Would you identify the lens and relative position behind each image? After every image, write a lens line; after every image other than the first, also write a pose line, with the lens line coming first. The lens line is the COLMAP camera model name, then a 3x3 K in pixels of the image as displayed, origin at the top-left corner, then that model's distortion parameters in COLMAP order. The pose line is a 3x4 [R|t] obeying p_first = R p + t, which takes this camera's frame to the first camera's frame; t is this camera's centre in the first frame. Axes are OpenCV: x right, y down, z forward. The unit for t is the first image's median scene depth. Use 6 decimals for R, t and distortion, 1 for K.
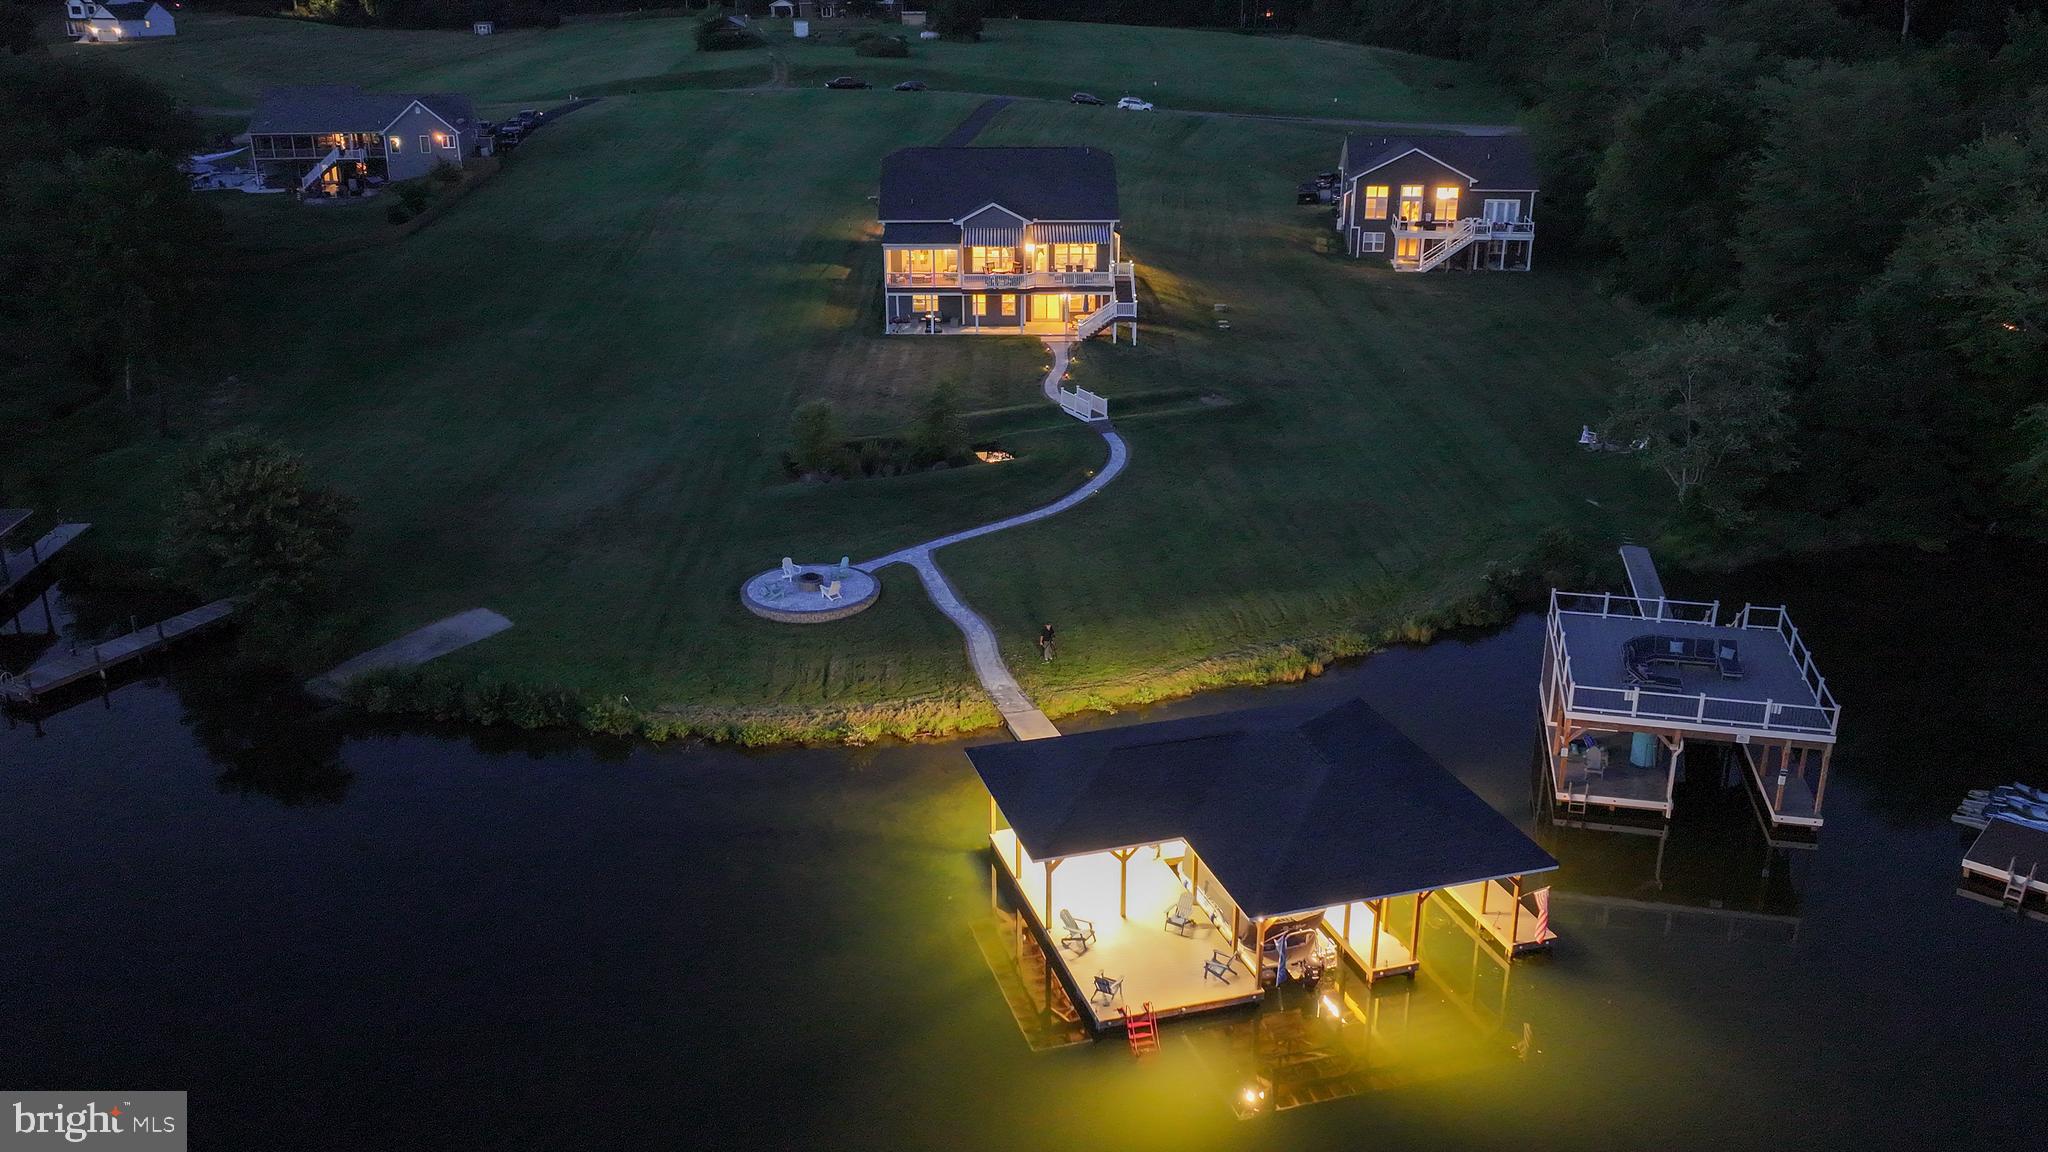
lens RADIAL K [[1675.3, 0, 1025.8], [0, 1675.3, 588.8], [0, 0, 1]] dist [0.012125, -0.016539]
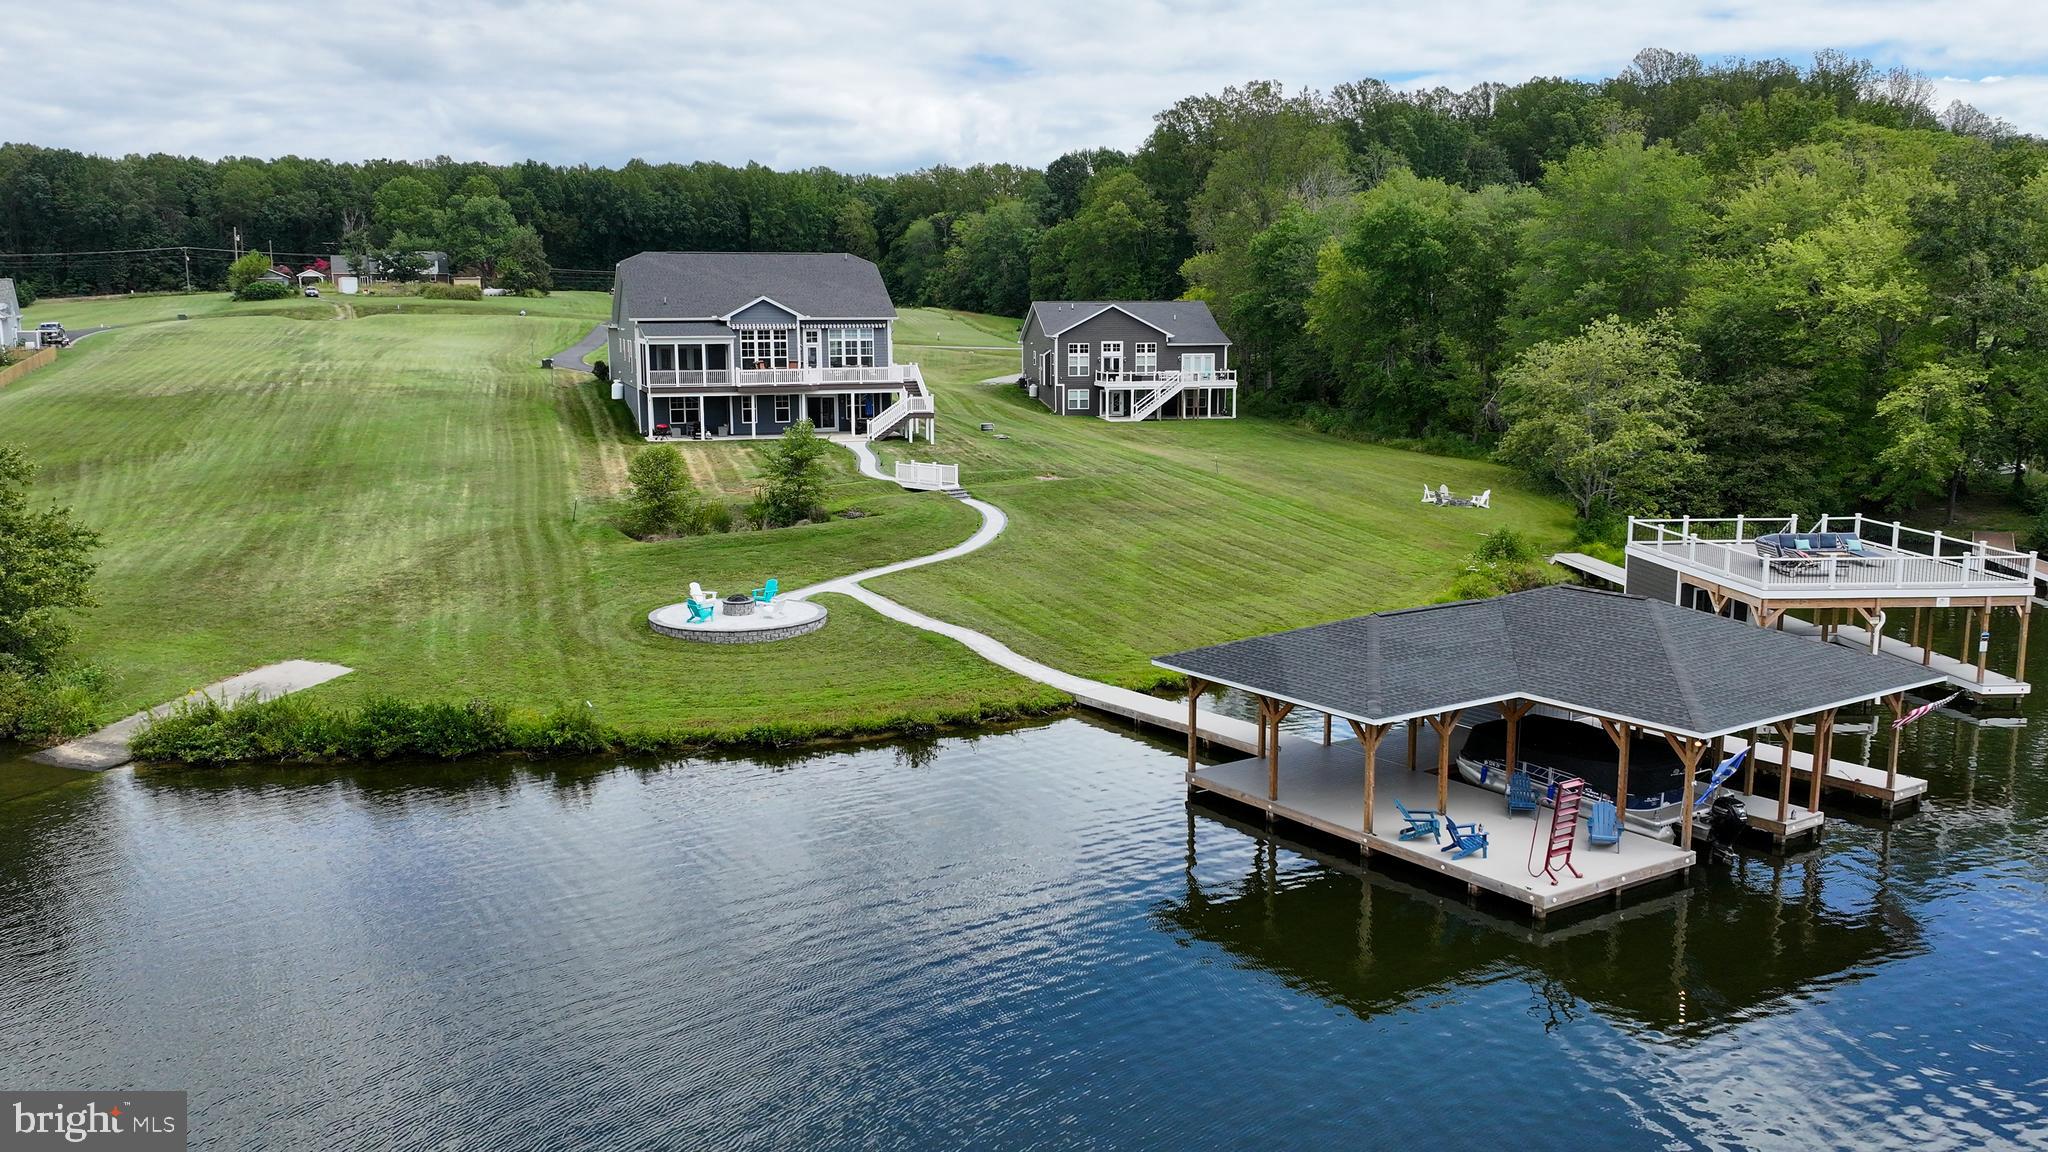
lens RADIAL K [[1675.3, 0, 1025.8], [0, 1675.3, 588.8], [0, 0, 1]] dist [0.012125, -0.016539]
pose [[0.954938, -0.051722, 0.292263, -0.155064], [0.106610, 0.978757, -0.175127, 0.095358], [-0.276997, 0.198394, 0.940166, 0.146295]]
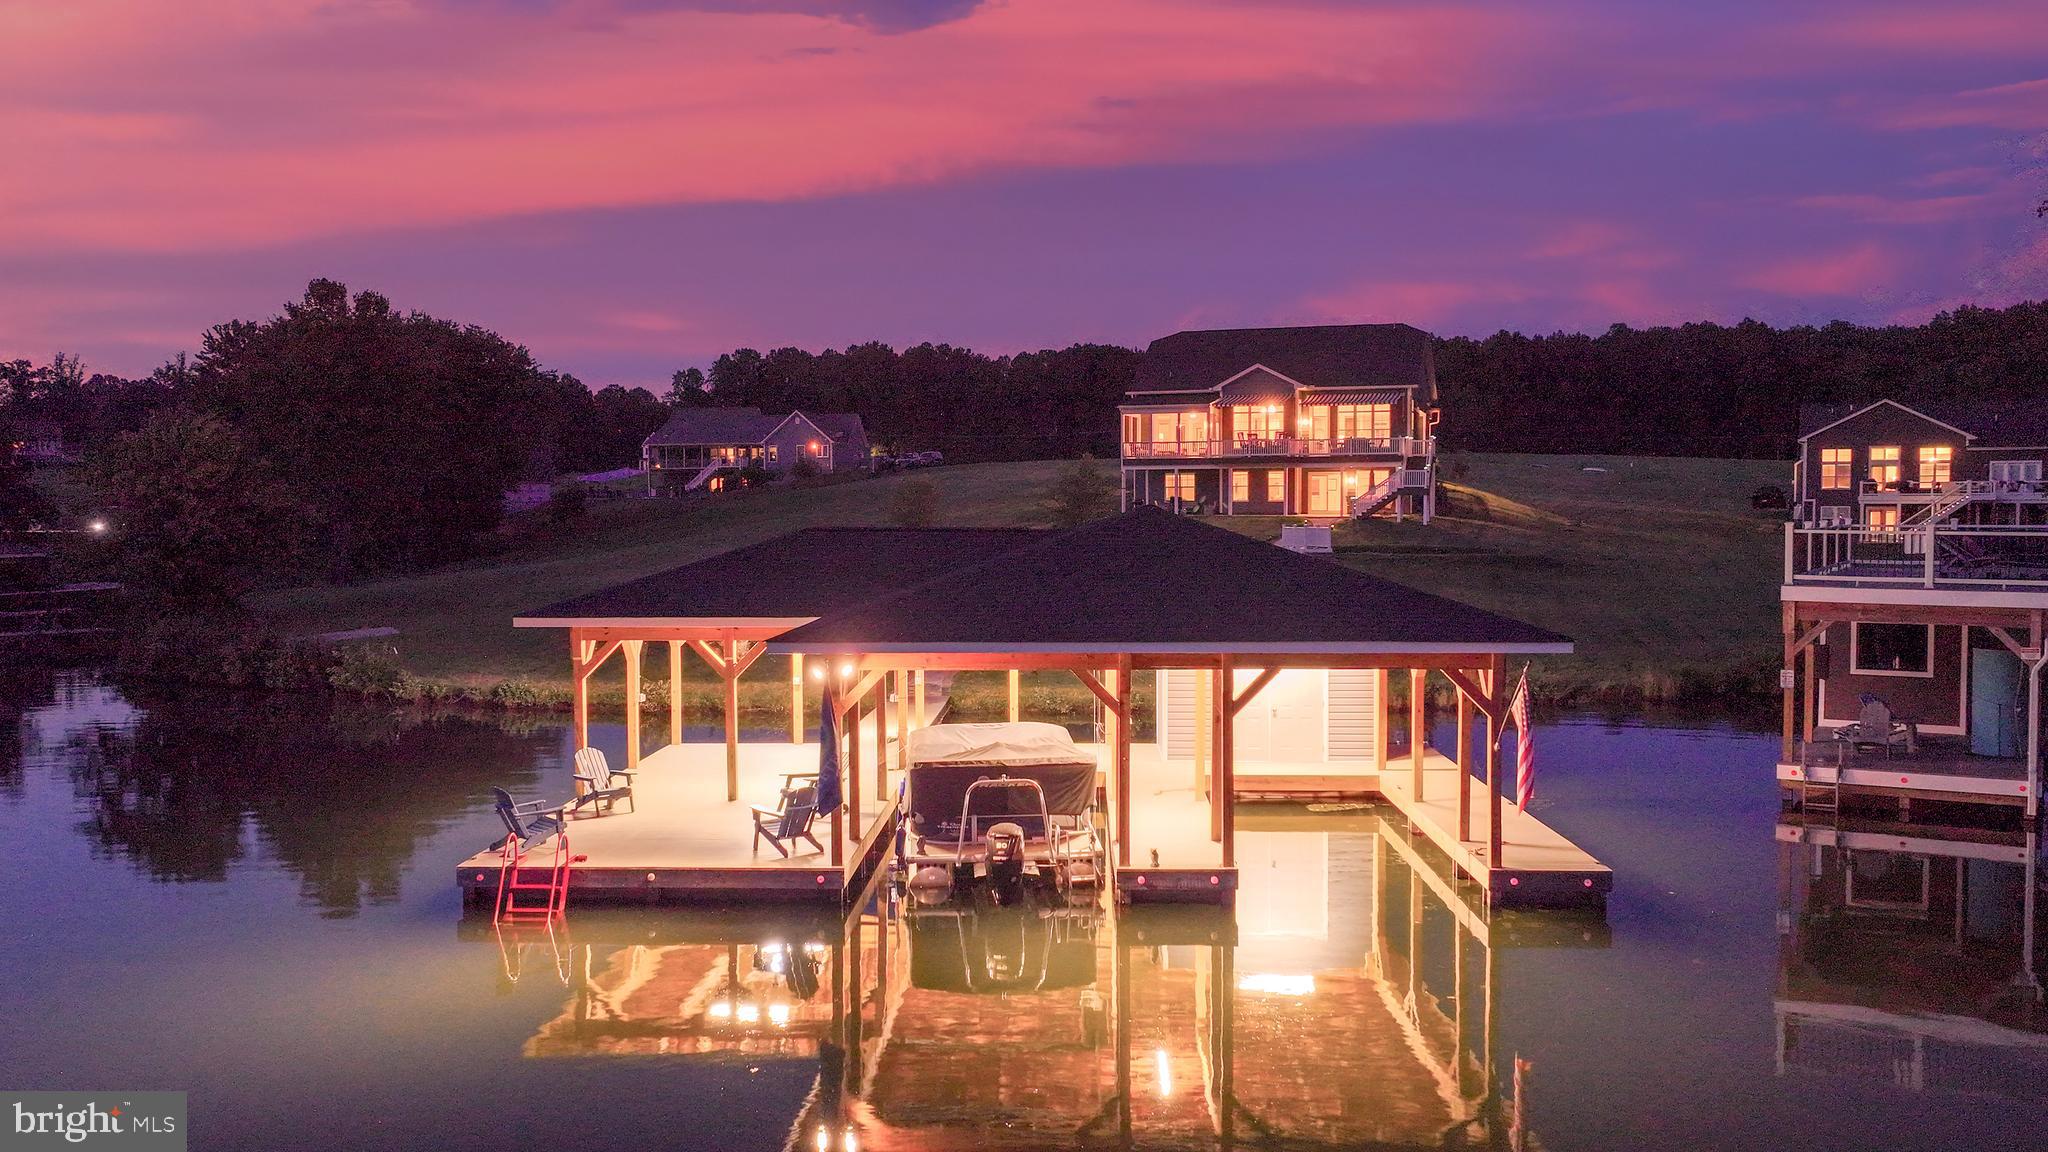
lens RADIAL K [[1675.3, 0, 1025.8], [0, 1675.3, 588.8], [0, 0, 1]] dist [0.012125, -0.016539]
pose [[0.946170, 0.014073, -0.323363, 0.140104], [-0.111670, 0.951904, -0.285323, 0.123599], [0.303796, 0.306074, 0.902234, 0.251593]]
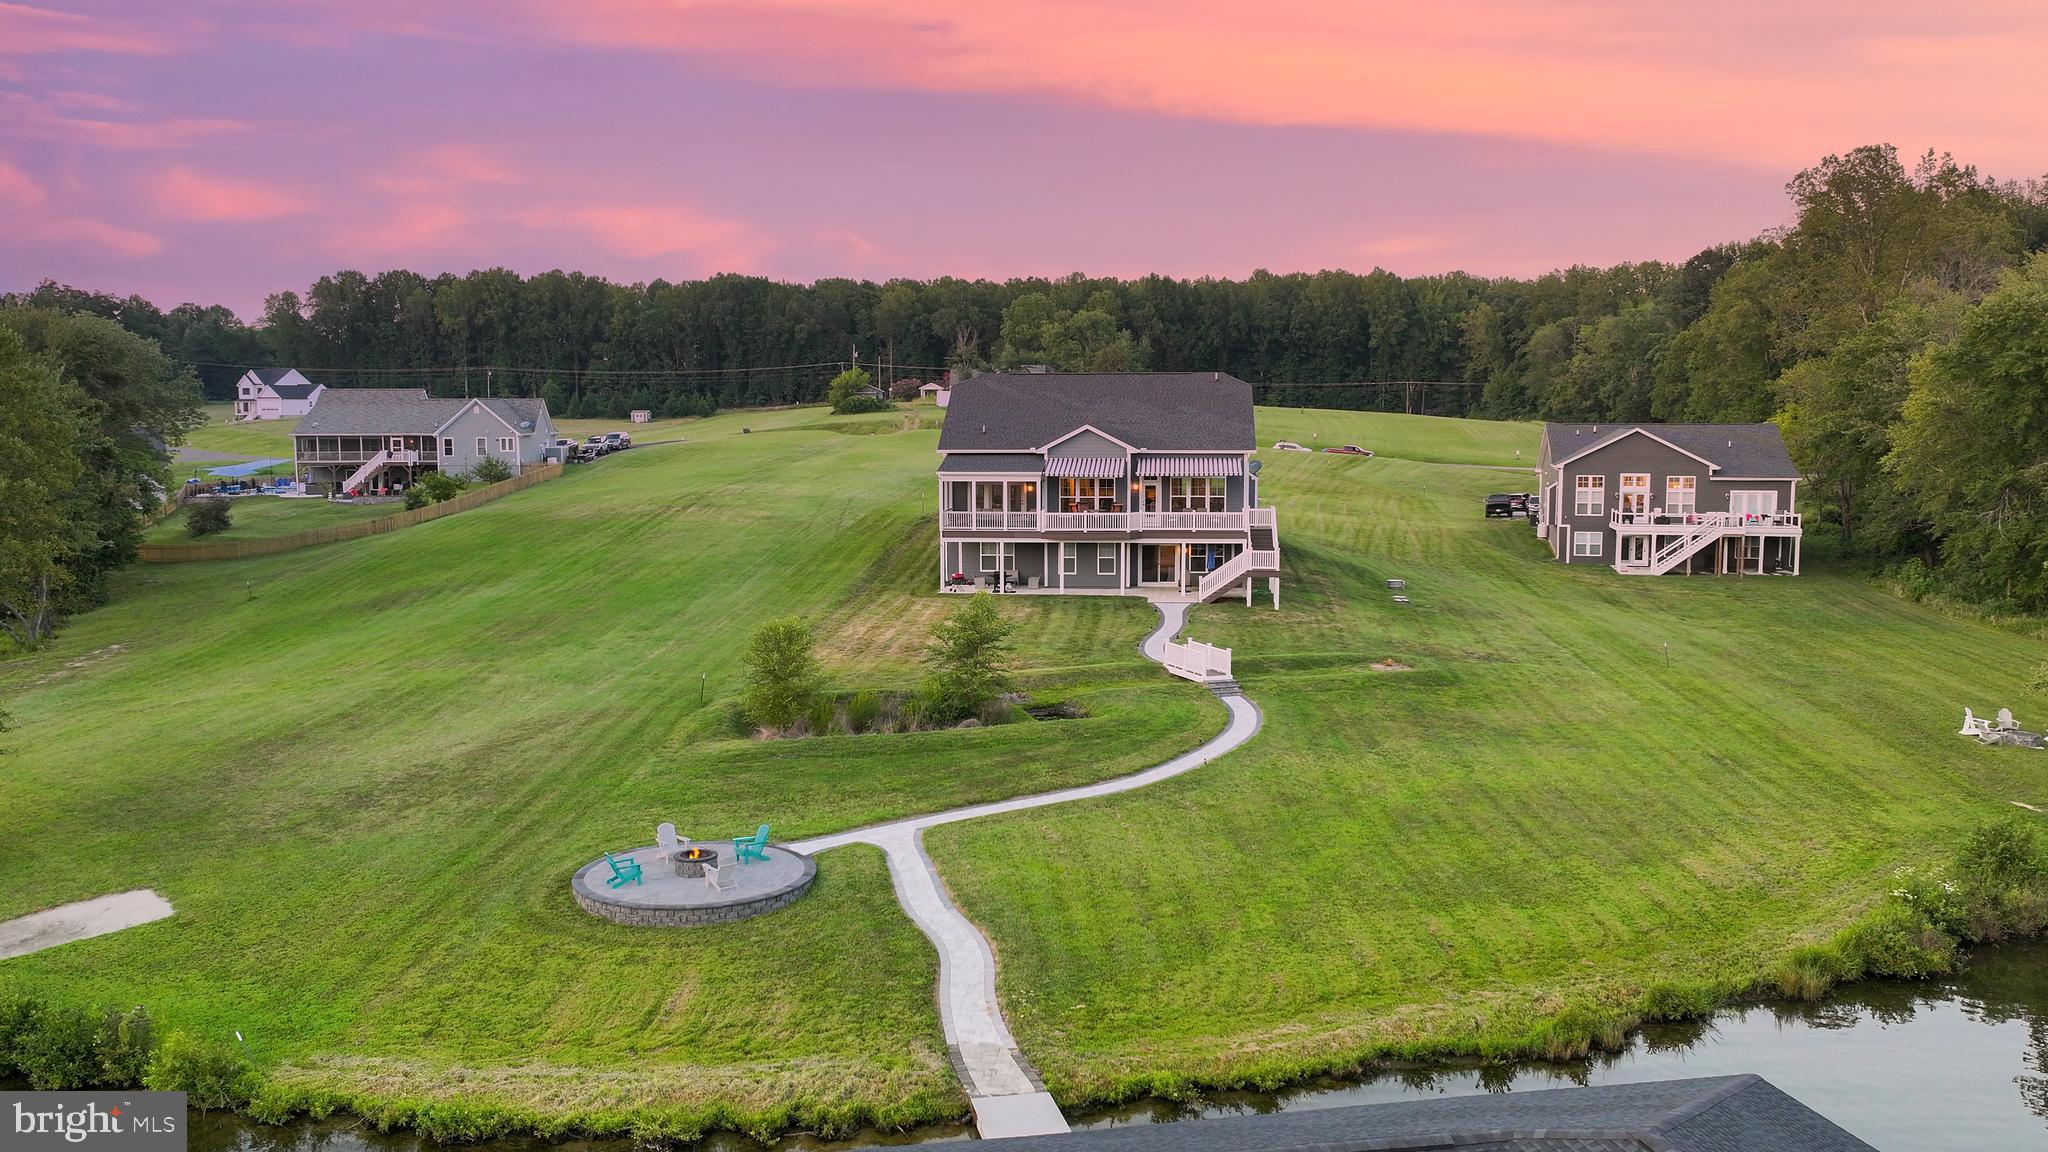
lens RADIAL K [[1675.3, 0, 1025.8], [0, 1675.3, 588.8], [0, 0, 1]] dist [0.012125, -0.016539]
pose [[0.994937, 0.010573, -0.099944, 0.028997], [-0.035395, 0.967600, -0.249996, 0.030882], [0.094062, 0.252268, 0.963075, 0.287048]]
